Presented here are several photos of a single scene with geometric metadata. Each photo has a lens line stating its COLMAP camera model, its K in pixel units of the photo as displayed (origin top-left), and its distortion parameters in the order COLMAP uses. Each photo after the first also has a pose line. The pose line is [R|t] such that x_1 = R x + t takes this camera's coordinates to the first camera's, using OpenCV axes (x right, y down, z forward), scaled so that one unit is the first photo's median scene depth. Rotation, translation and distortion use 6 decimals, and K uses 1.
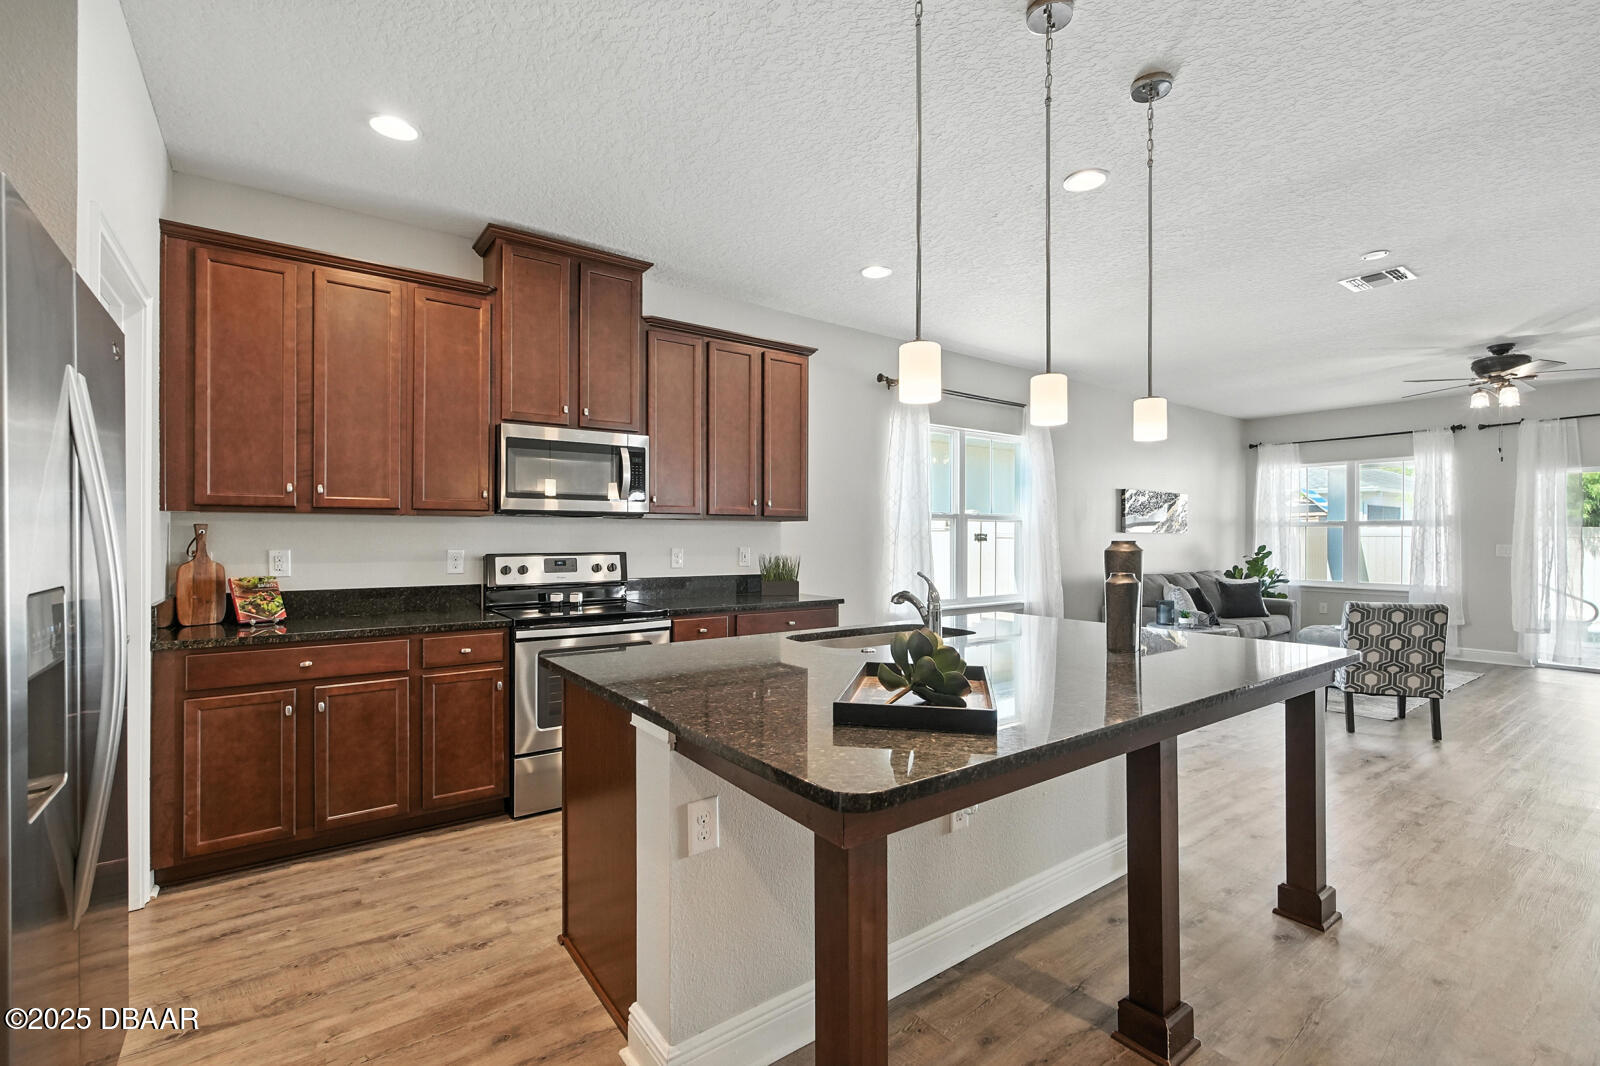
lens RADIAL K [[705.1, 0, 806.2], [0, 705.1, 538.1], [0, 0, 1]] dist [-0.001908, 0.000084]
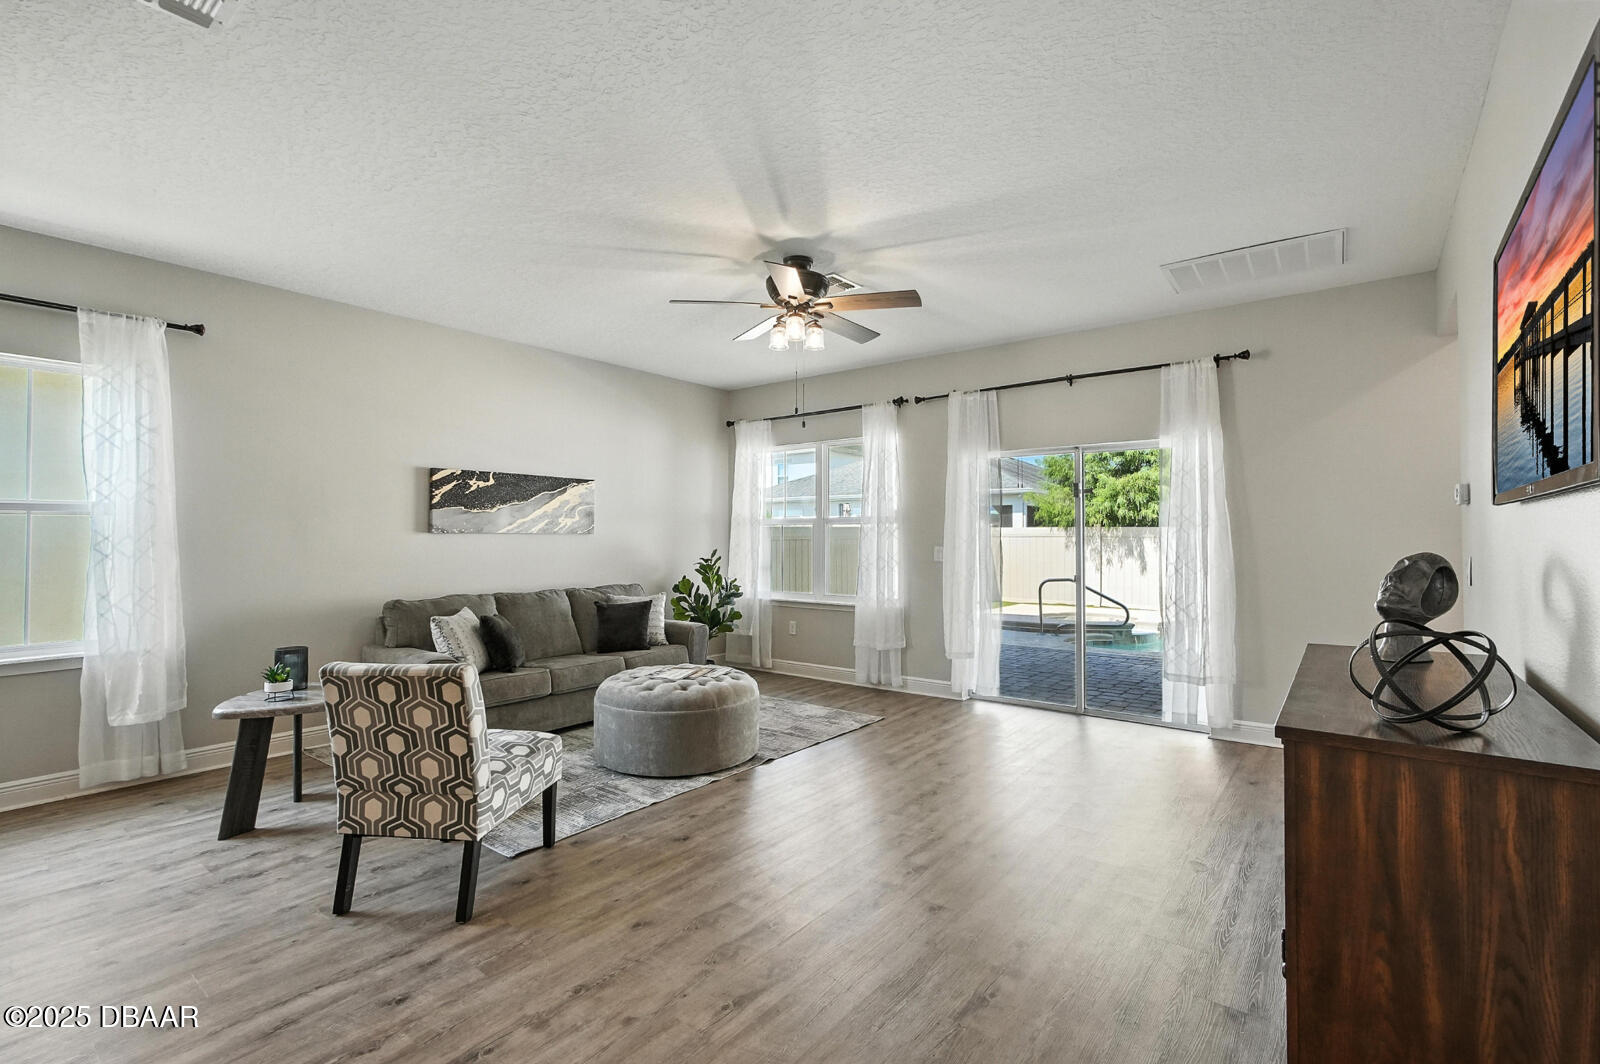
lens RADIAL K [[718.7, 0, 806.6], [0, 718.7, 530.6], [0, 0, 1]] dist [0.002334, 0.000513]
pose [[0.963515, -0.001002, 0.267654, 1.405151], [0.004468, 0.999914, -0.012340, -0.000062], [-0.267618, 0.013085, 0.963436, 0.566545]]
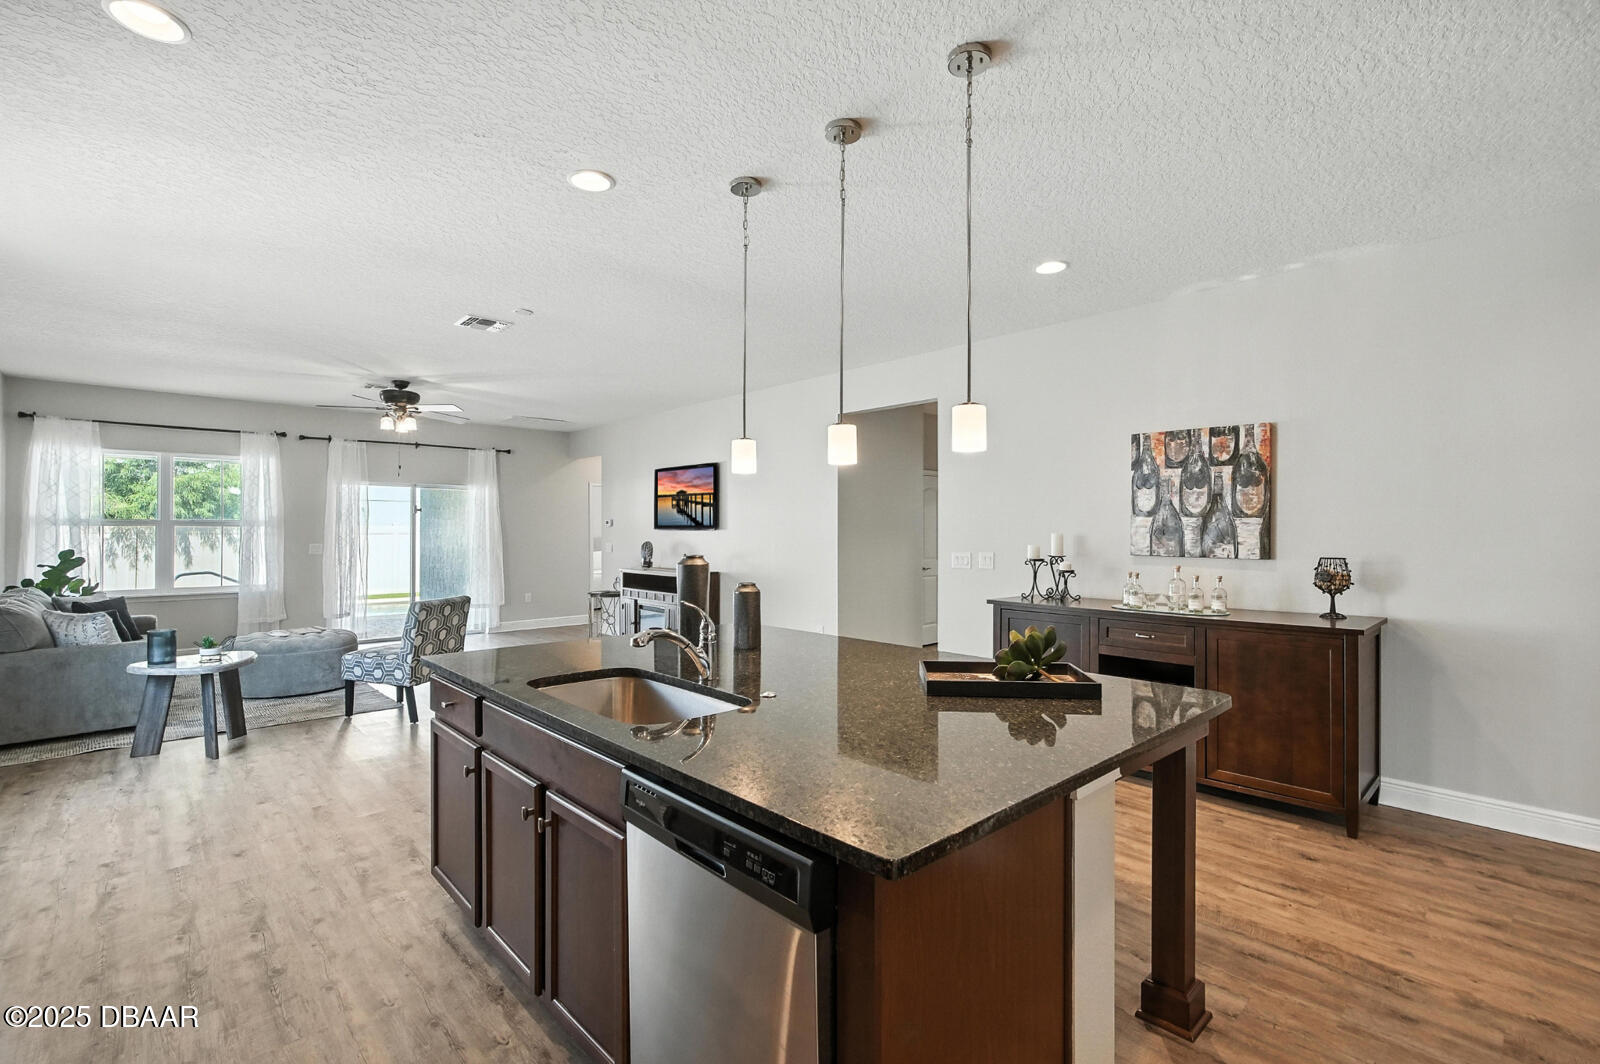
lens RADIAL K [[718.7, 0, 806.6], [0, 718.7, 530.6], [0, 0, 1]] dist [0.002334, 0.000513]
pose [[-0.113292, -0.001738, 0.993560, -0.572844], [0.000259, 0.999998, 0.001779, -0.030897], [-0.993562, 0.000459, -0.113292, 0.768177]]
